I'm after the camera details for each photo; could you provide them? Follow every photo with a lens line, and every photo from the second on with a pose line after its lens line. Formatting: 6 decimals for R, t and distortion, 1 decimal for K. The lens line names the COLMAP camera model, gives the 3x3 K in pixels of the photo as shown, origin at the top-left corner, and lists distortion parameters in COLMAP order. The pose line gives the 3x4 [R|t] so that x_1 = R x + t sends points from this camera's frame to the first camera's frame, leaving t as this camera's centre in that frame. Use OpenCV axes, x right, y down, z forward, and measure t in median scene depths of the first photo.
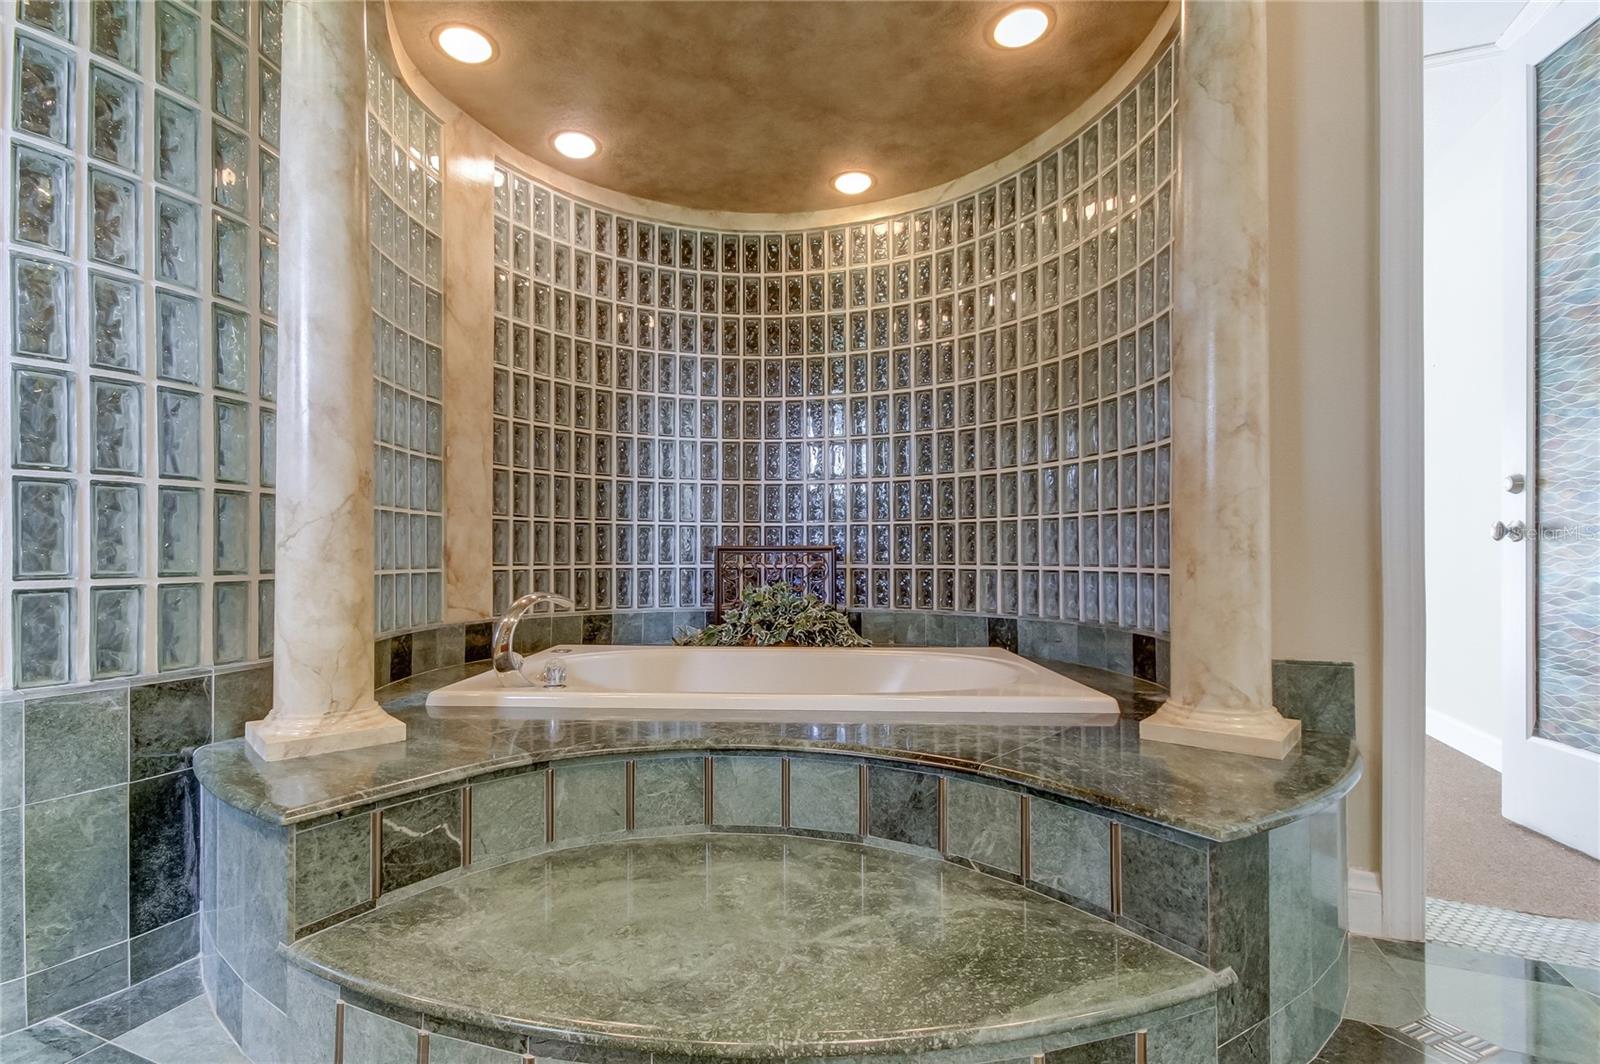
lens RADIAL K [[754.7, 0, 806.8], [0, 754.7, 549.4], [0, 0, 1]] dist [0.015285, 0.000188]
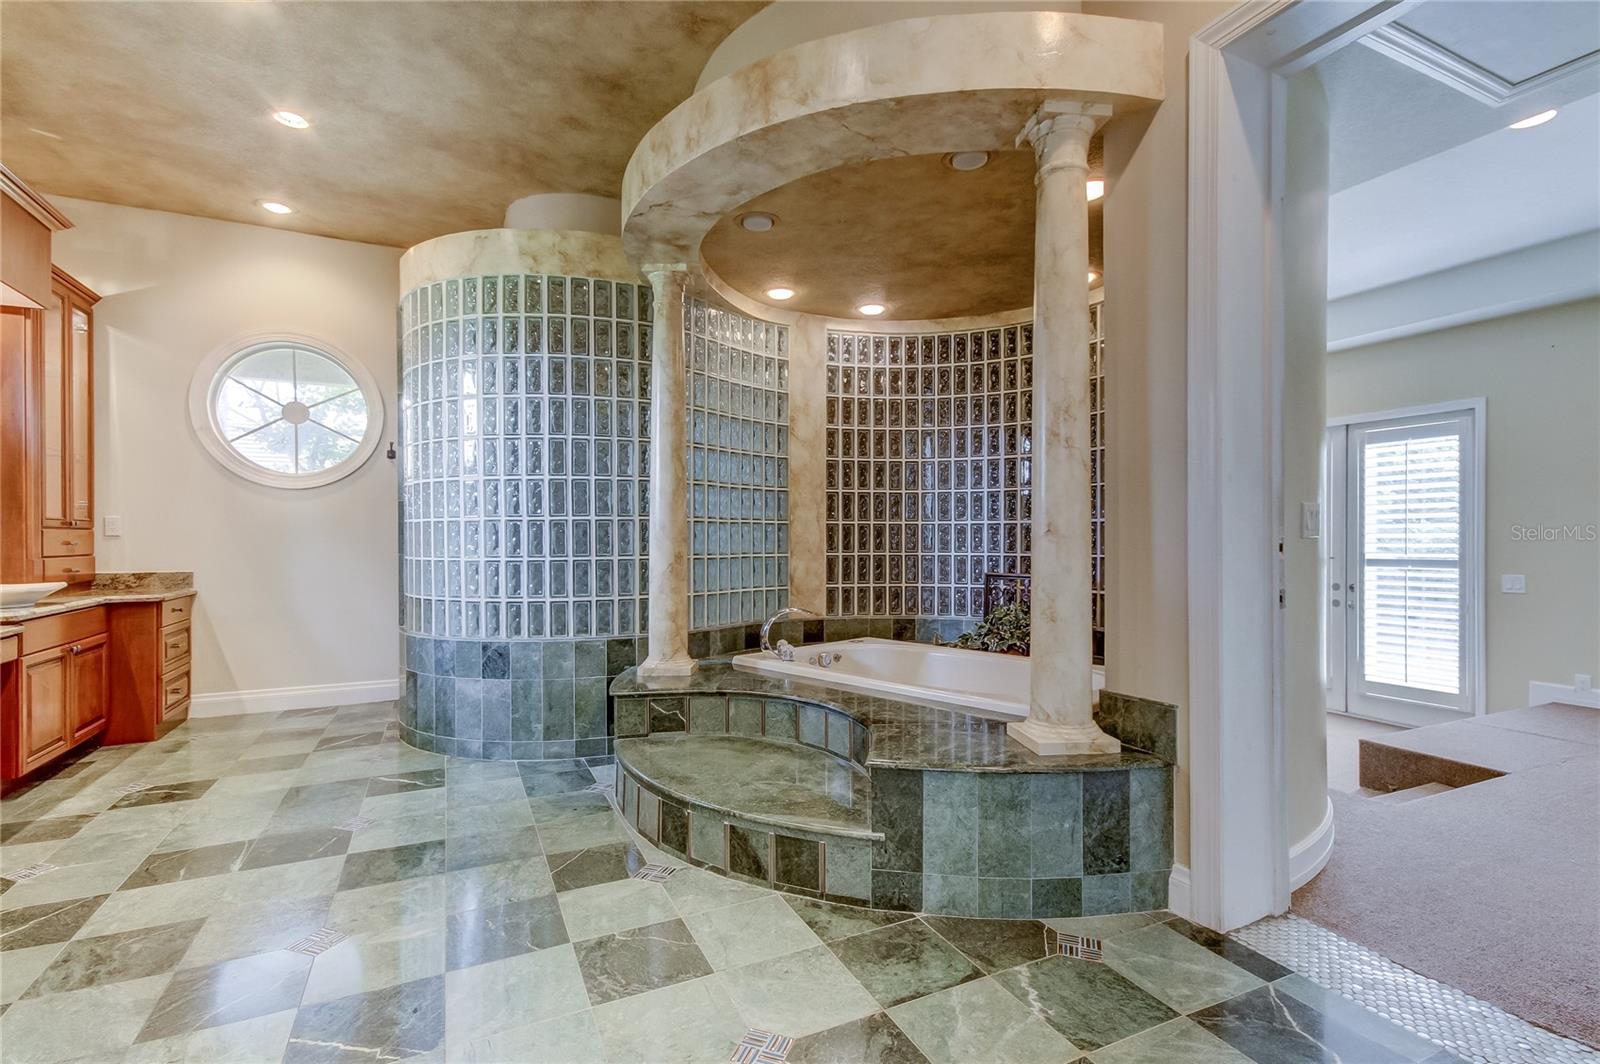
lens RADIAL K [[754.7, 0, 826.0], [0, 754.7, 535.7], [0, 0, 1]] dist [0.015285, 0.000188]
pose [[0.759537, 0.000406, -0.650464, 1.193681], [-0.002993, 0.999991, -0.002870, -0.147462], [0.650458, 0.004127, 0.759531, -0.404088]]
